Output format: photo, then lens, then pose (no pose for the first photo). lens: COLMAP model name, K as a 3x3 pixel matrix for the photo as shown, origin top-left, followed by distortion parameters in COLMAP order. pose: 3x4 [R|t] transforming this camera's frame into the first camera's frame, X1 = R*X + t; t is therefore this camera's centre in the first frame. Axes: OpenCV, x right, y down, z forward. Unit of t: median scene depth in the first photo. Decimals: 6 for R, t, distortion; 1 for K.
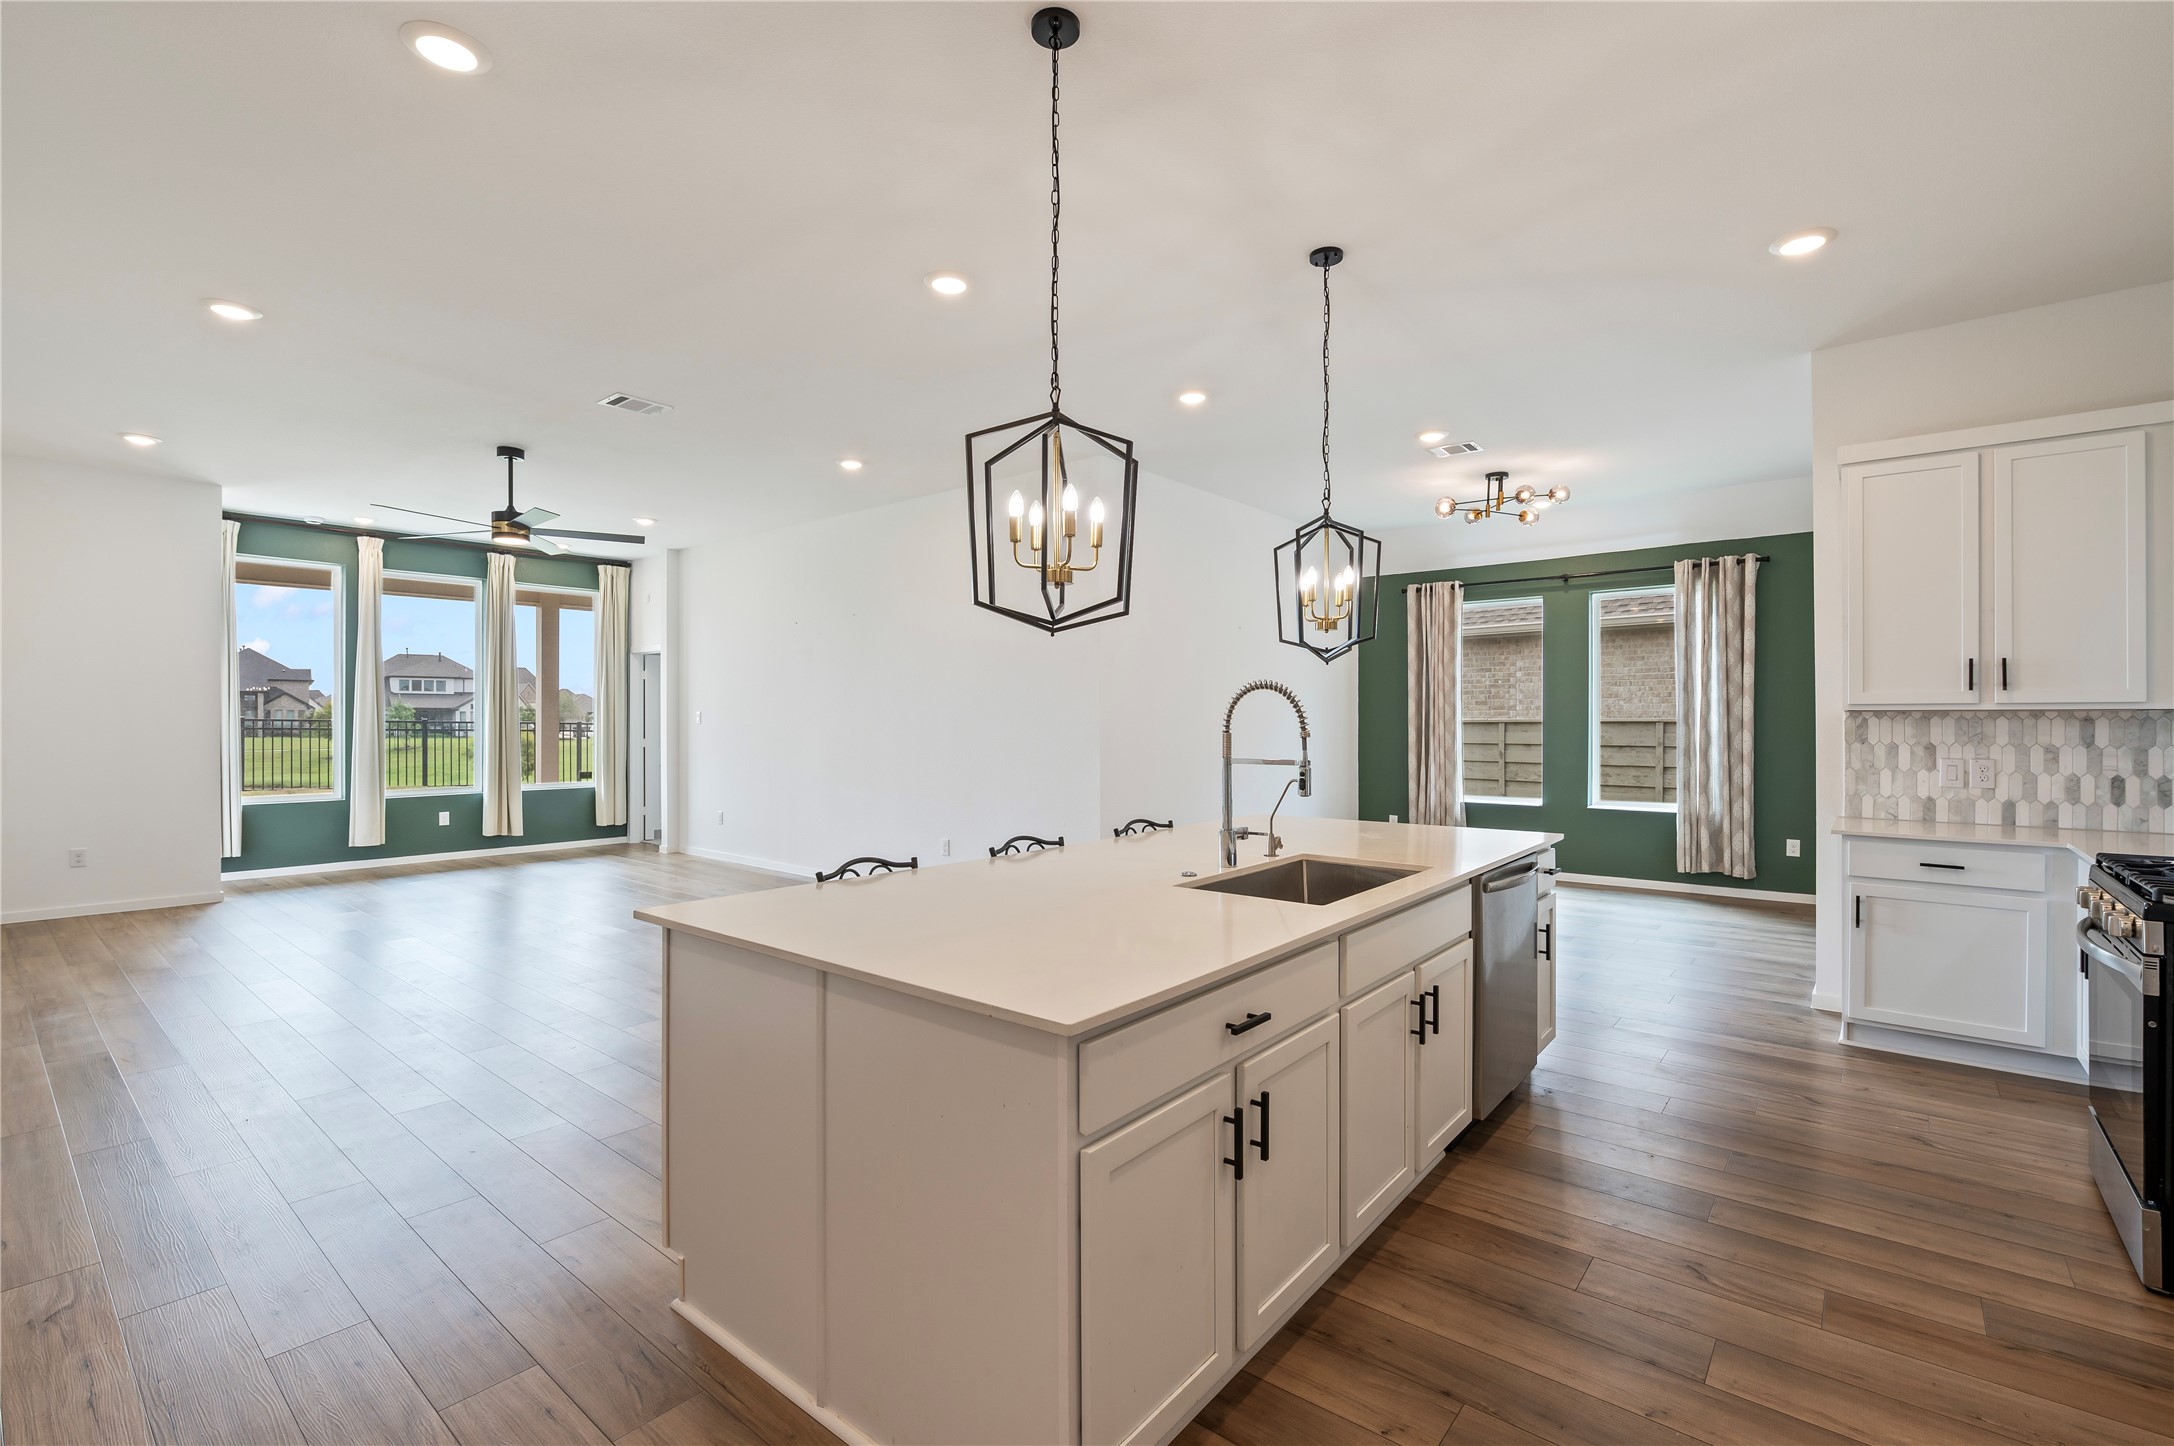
lens RADIAL K [[960.0, 0, 1093.1], [0, 960.0, 719.7], [0, 0, 1]] dist [-0.007647, 0.000009]
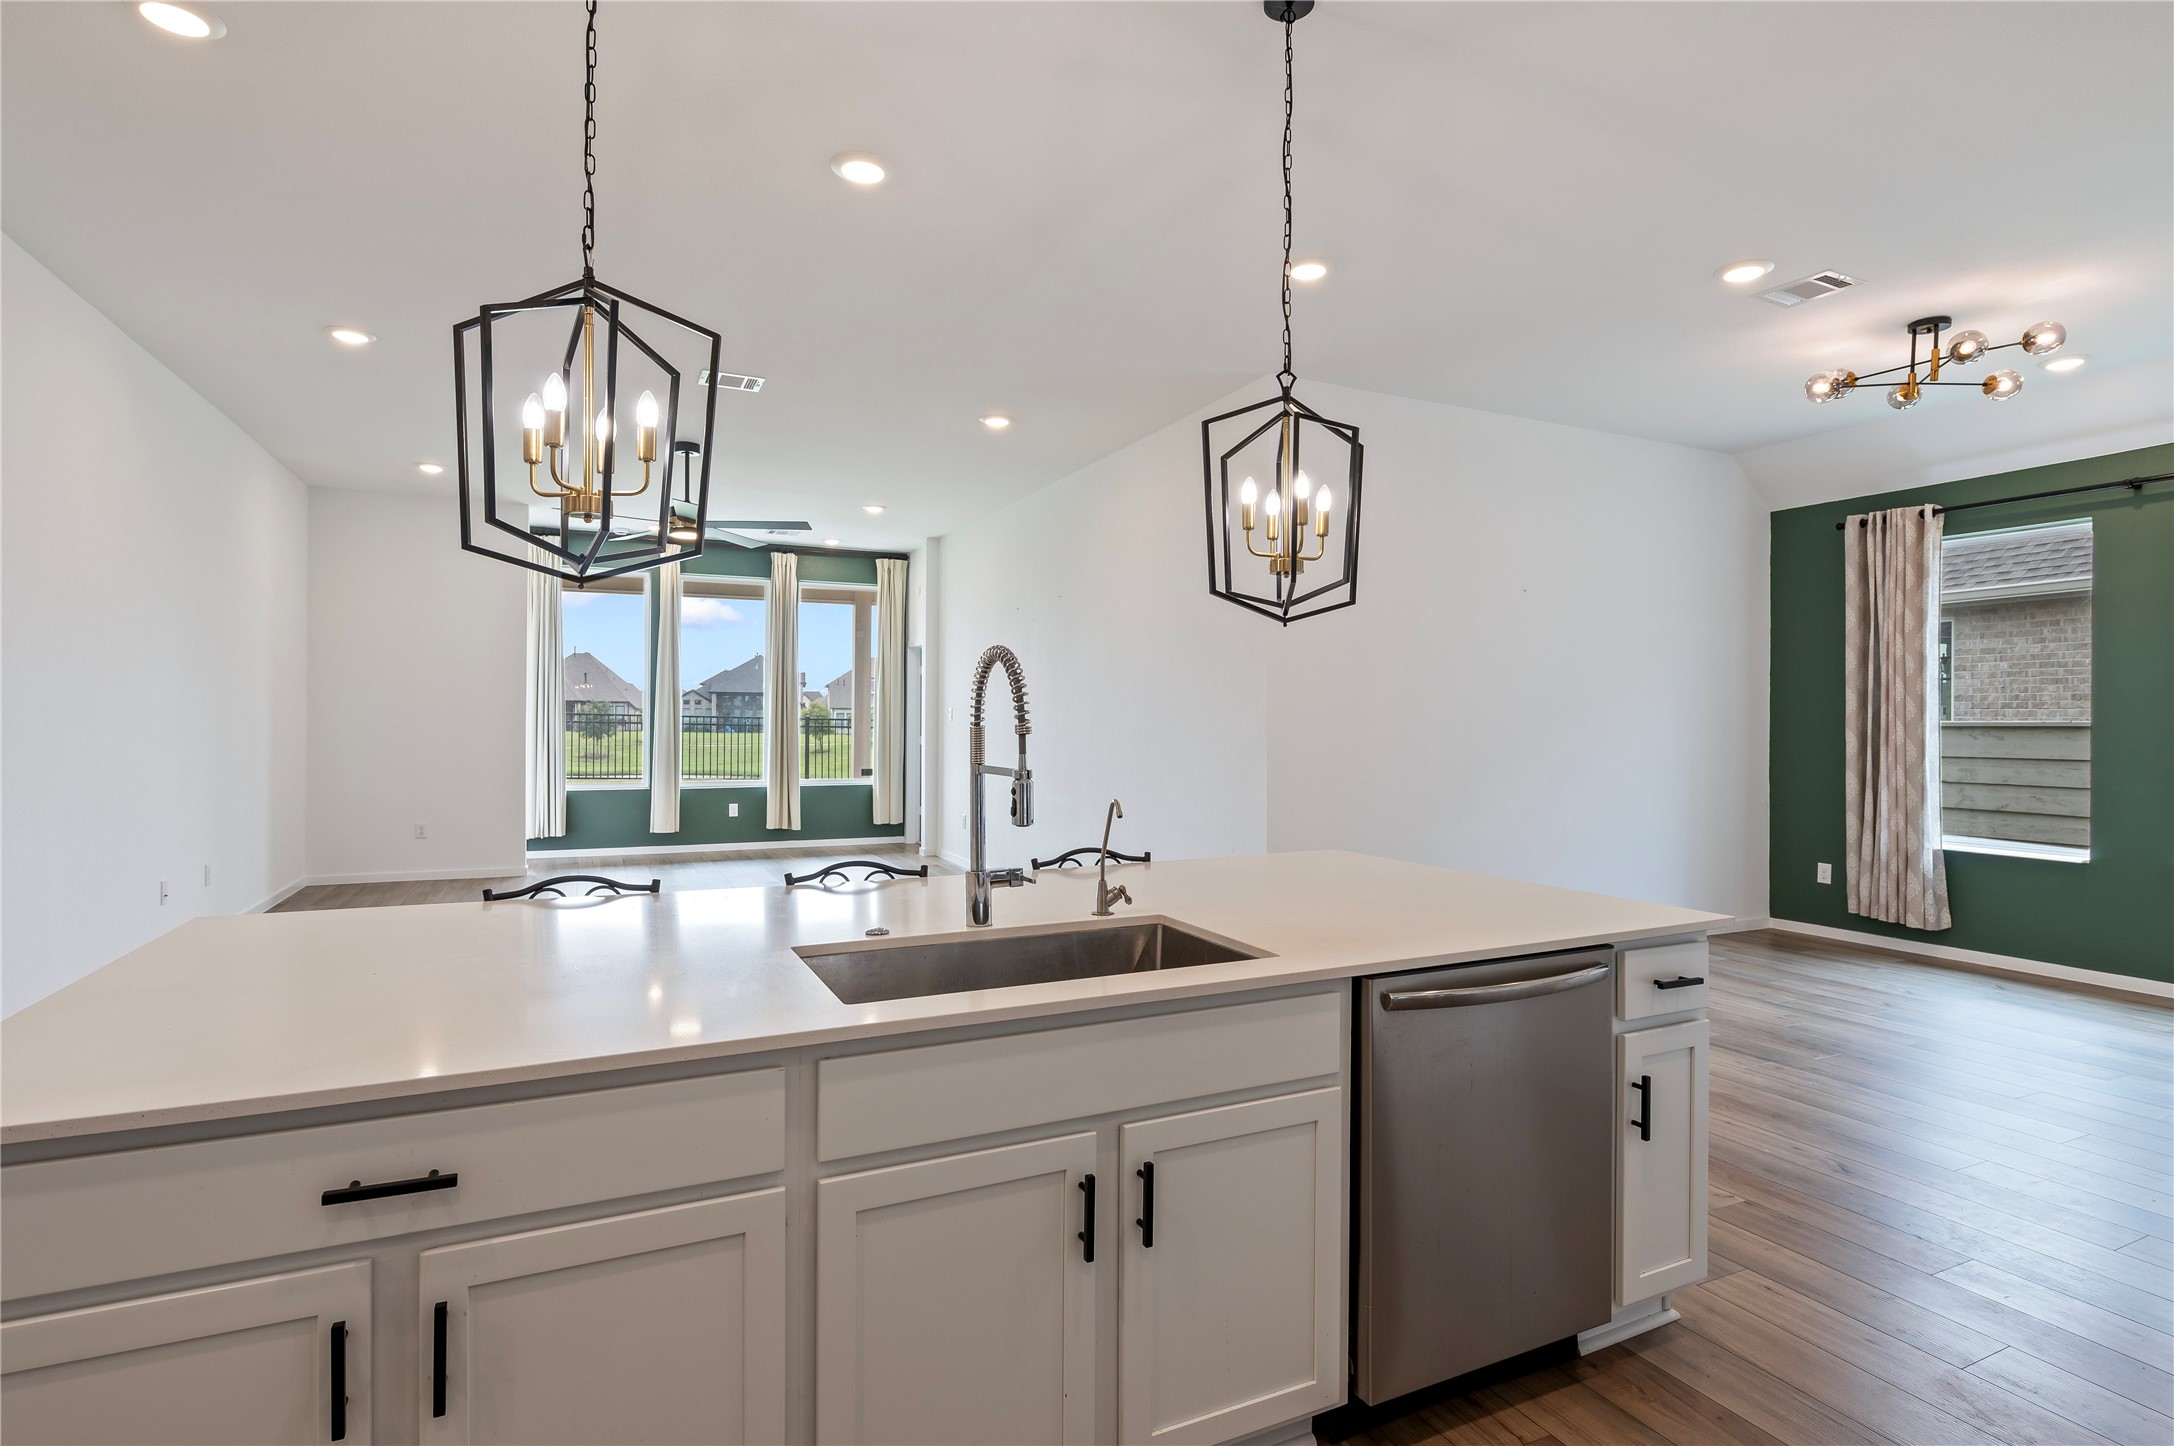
lens RADIAL K [[1069.1, 0, 1091.1], [0, 1069.1, 717.1], [0, 0, 1]] dist [-0.002373, -0.000105]
pose [[0.906339, 0.004233, -0.422529, 0.172724], [-0.005792, 0.999980, -0.002407, 0.002729], [0.422511, 0.004629, 0.906346, 0.114638]]
